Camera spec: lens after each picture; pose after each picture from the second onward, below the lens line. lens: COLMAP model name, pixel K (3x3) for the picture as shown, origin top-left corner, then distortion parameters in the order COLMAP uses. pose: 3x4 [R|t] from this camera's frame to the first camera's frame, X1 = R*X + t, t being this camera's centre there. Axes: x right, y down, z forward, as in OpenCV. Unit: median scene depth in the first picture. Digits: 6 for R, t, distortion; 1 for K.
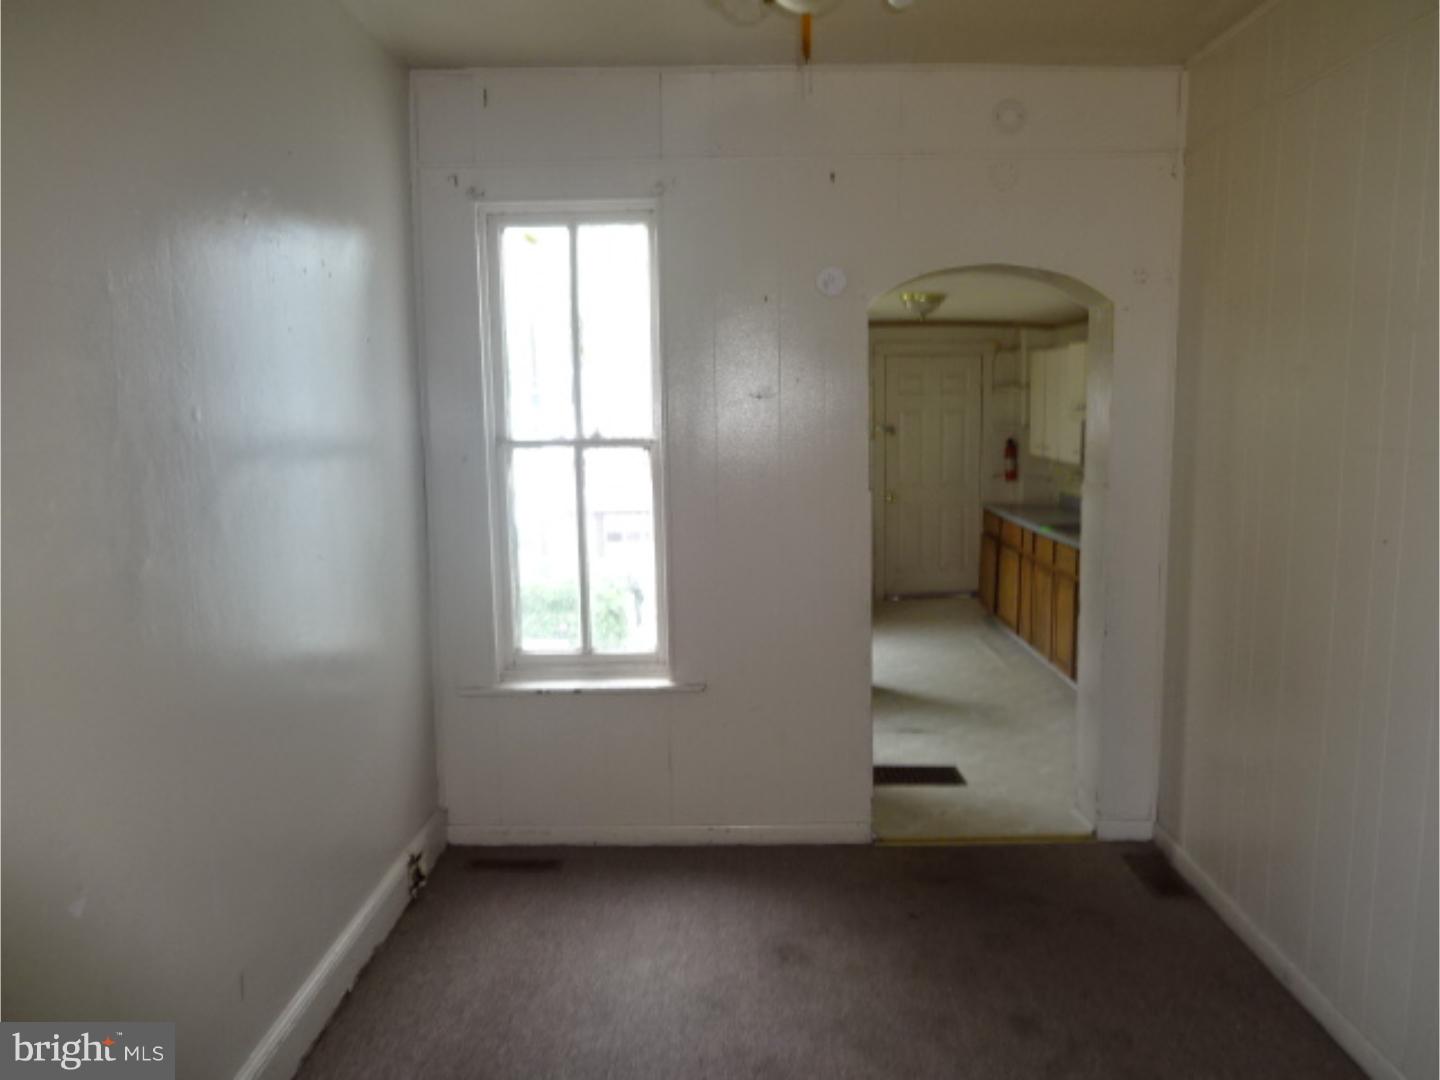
lens RADIAL K [[1067.8, 0, 720.0], [0, 1067.8, 540.0], [0, 0, 1]] dist [0.023092, 0.000528]
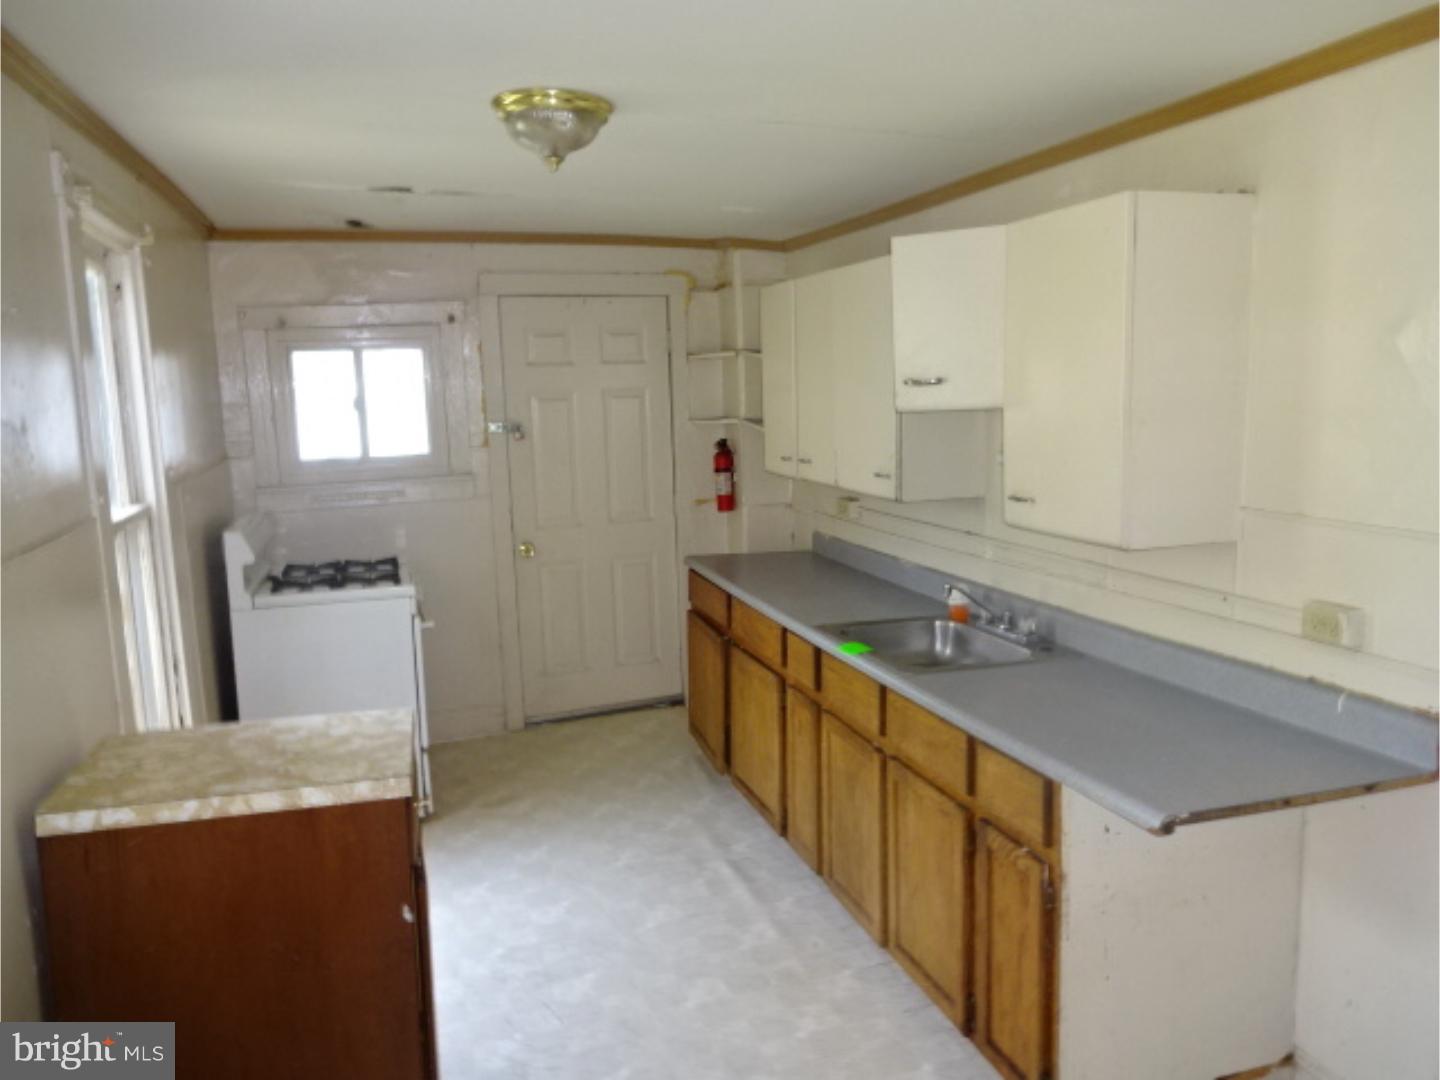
lens RADIAL K [[1067.8, 0, 720.0], [0, 1067.8, 540.0], [0, 0, 1]] dist [0.023092, 0.000528]
pose [[0.949133, -0.056107, 0.309838, 0.196961], [0.051629, 0.998410, 0.022642, -0.123279], [-0.310615, -0.005494, 0.950520, 1.024358]]
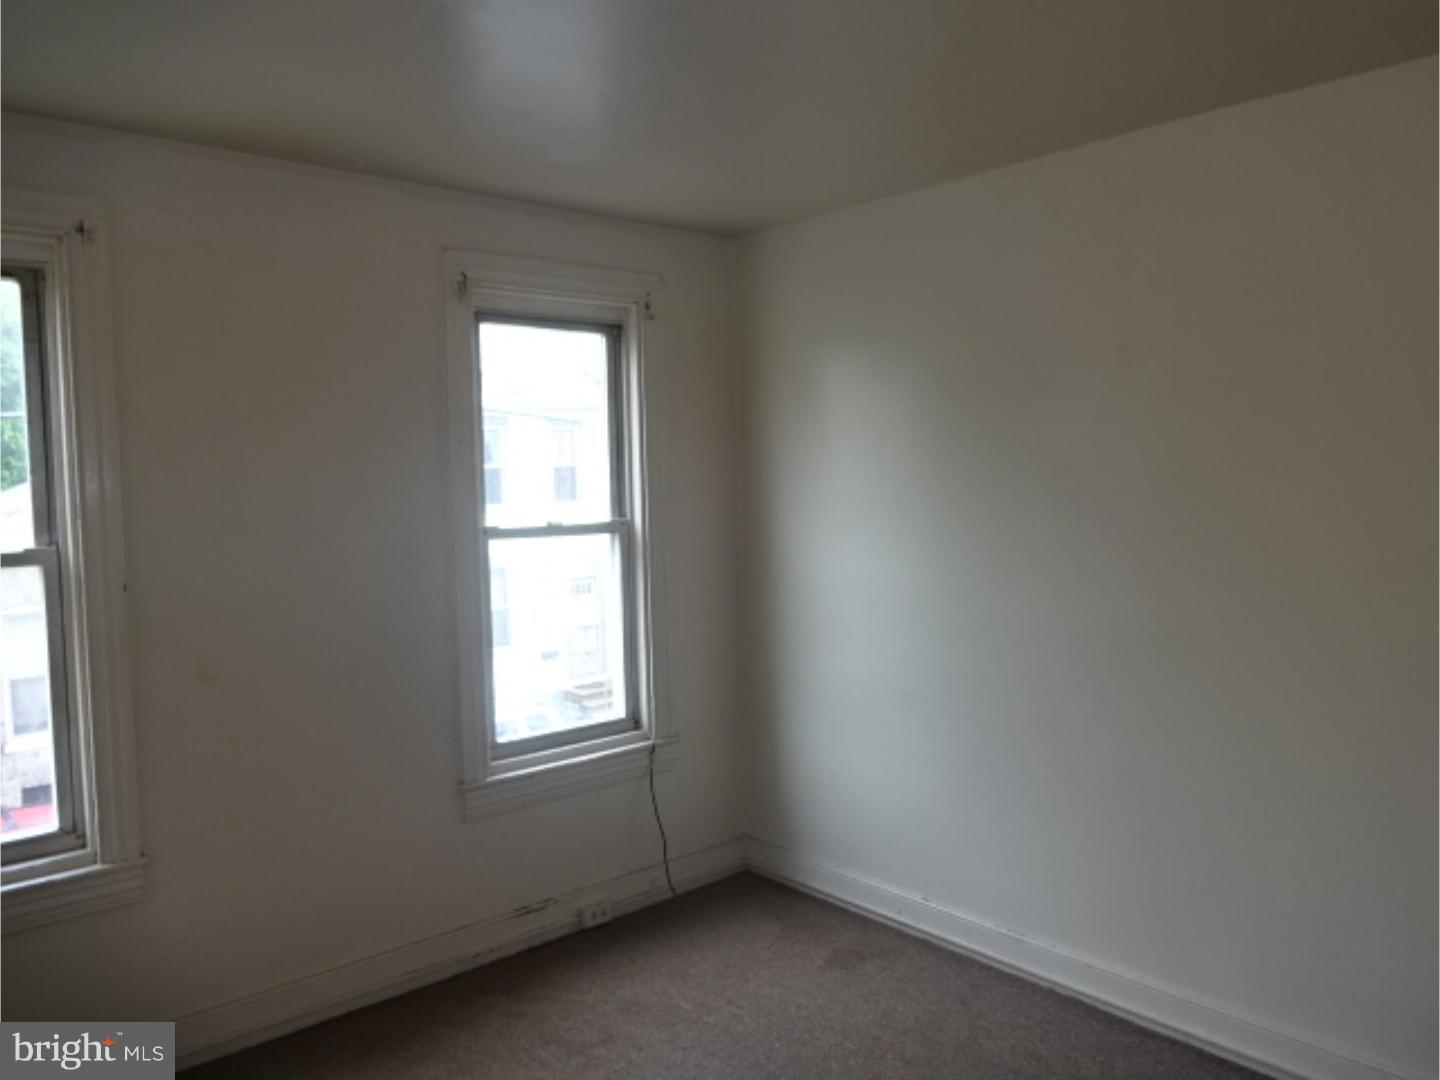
lens RADIAL K [[1067.8, 0, 720.0], [0, 1067.8, 540.0], [0, 0, 1]] dist [0.023092, 0.000528]
pose [[0.730368, -0.039364, 0.681919, -0.722615], [0.092383, 0.994858, -0.041519, -0.022162], [-0.676777, 0.093322, 0.730249, 0.117096]]
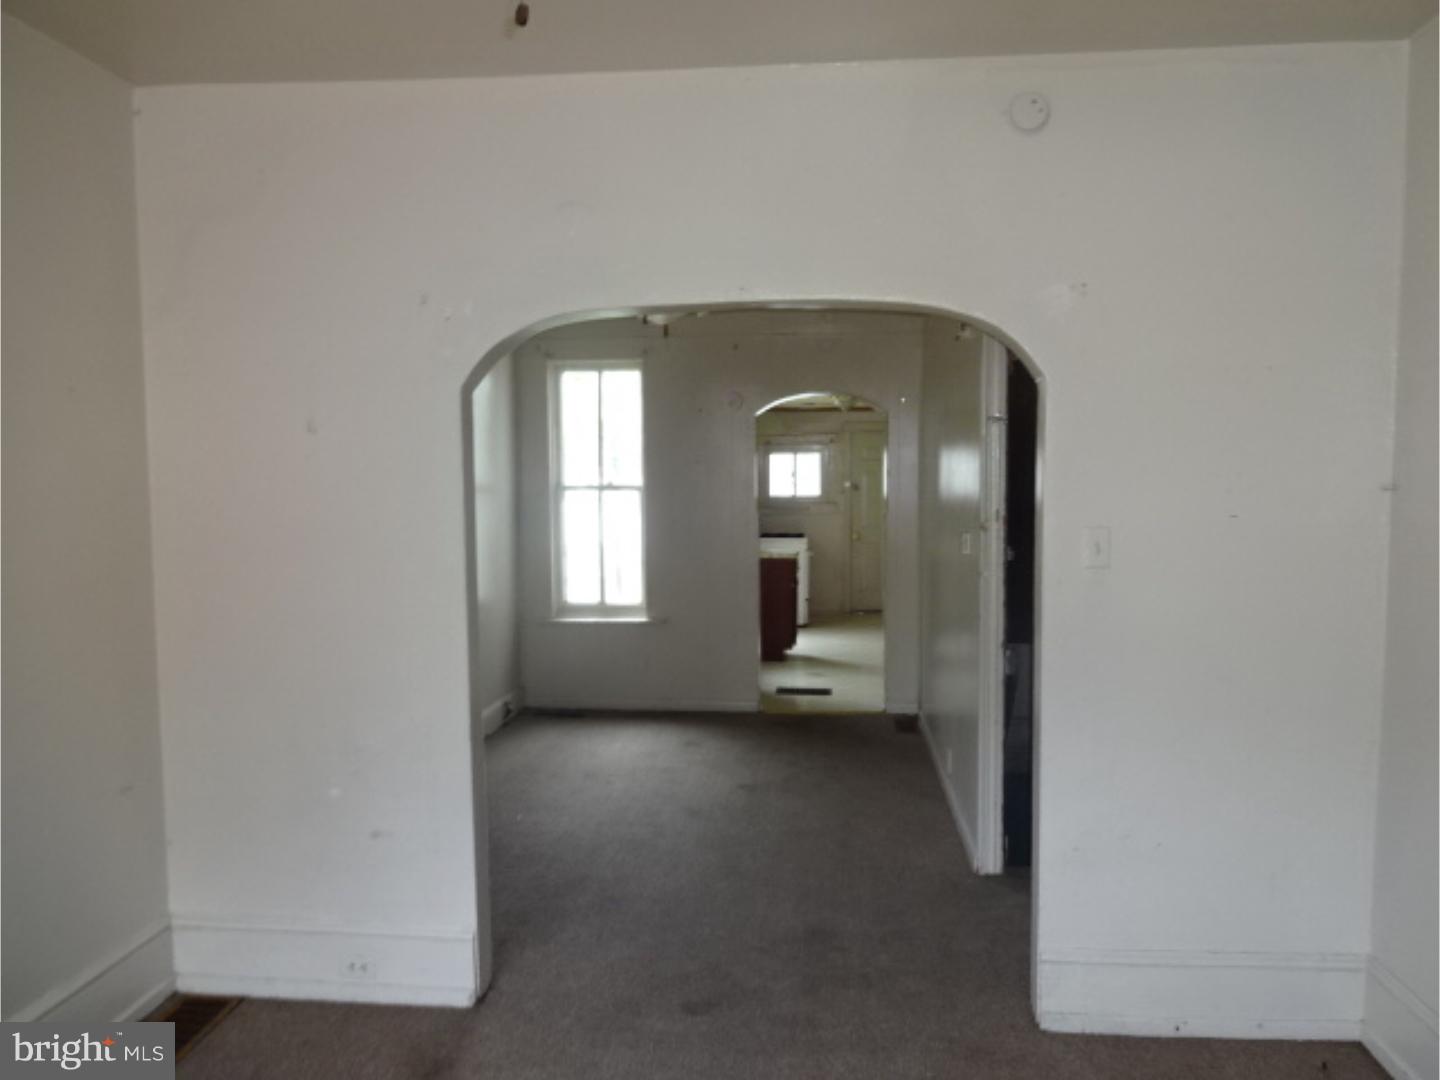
lens RADIAL K [[1032.8, 0, 721.9], [0, 1032.8, 516.3], [0, 0, 1]] dist [-0.001100, -0.000059]
pose [[0.997363, 0.009564, -0.071938, 0.201303], [-0.015035, 0.997003, -0.075893, 0.088153], [0.070996, 0.076774, 0.994518, -0.735611]]
